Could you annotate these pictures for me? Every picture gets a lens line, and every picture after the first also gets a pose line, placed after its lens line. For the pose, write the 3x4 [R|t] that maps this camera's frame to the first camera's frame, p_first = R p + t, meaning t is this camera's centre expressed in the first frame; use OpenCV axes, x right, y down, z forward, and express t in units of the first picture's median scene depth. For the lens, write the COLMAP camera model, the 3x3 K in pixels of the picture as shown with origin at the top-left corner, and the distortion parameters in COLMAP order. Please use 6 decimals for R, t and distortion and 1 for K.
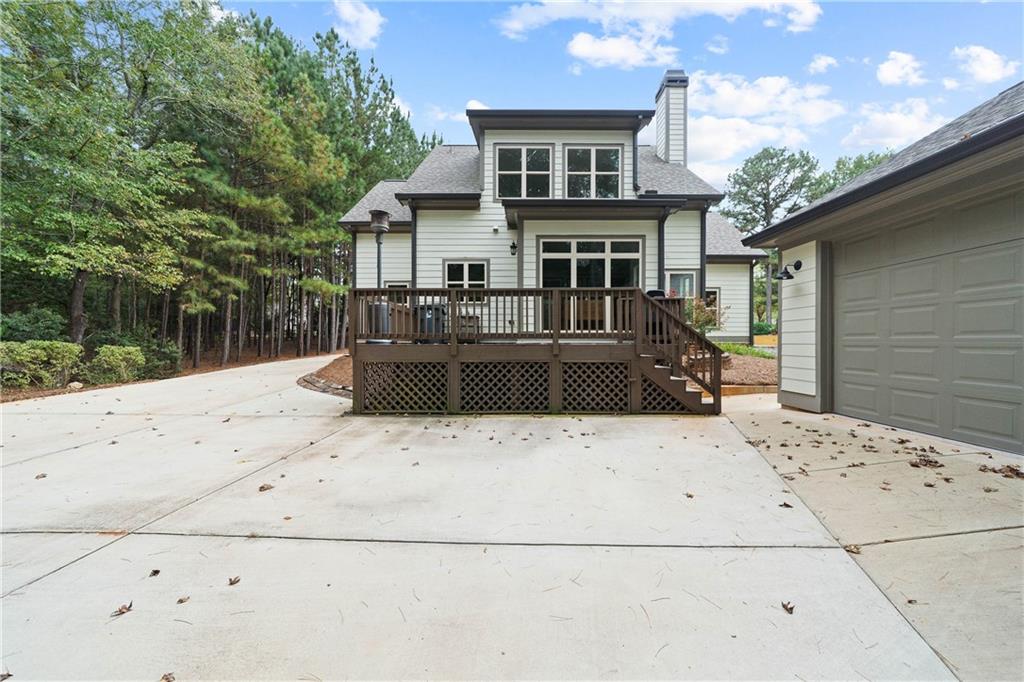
lens RADIAL K [[356.6, 0, 511.7], [0, 356.6, 346.2], [0, 0, 1]] dist [-0.000170, 0.000004]
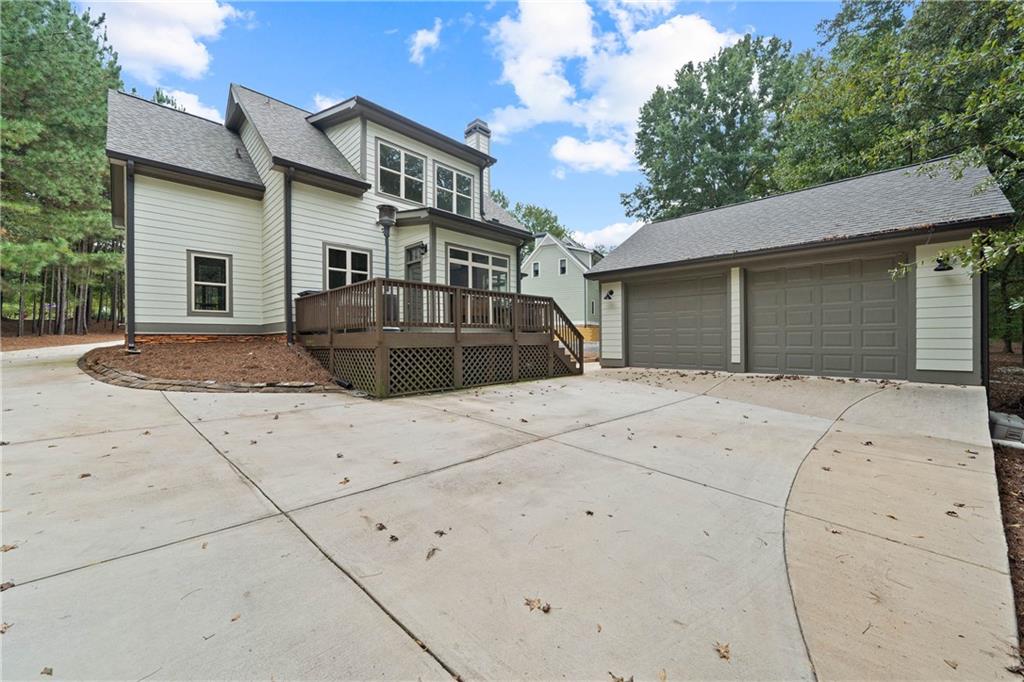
lens RADIAL K [[384.0, 0, 512.0], [0, 384.0, 341.0], [0, 0, 1]] dist [-0.000365, -0.000143]
pose [[0.699729, -0.007711, 0.714366, -0.683106], [0.011600, 0.999933, -0.000569, 0.019725], [-0.714314, 0.008685, 0.699772, -0.042112]]
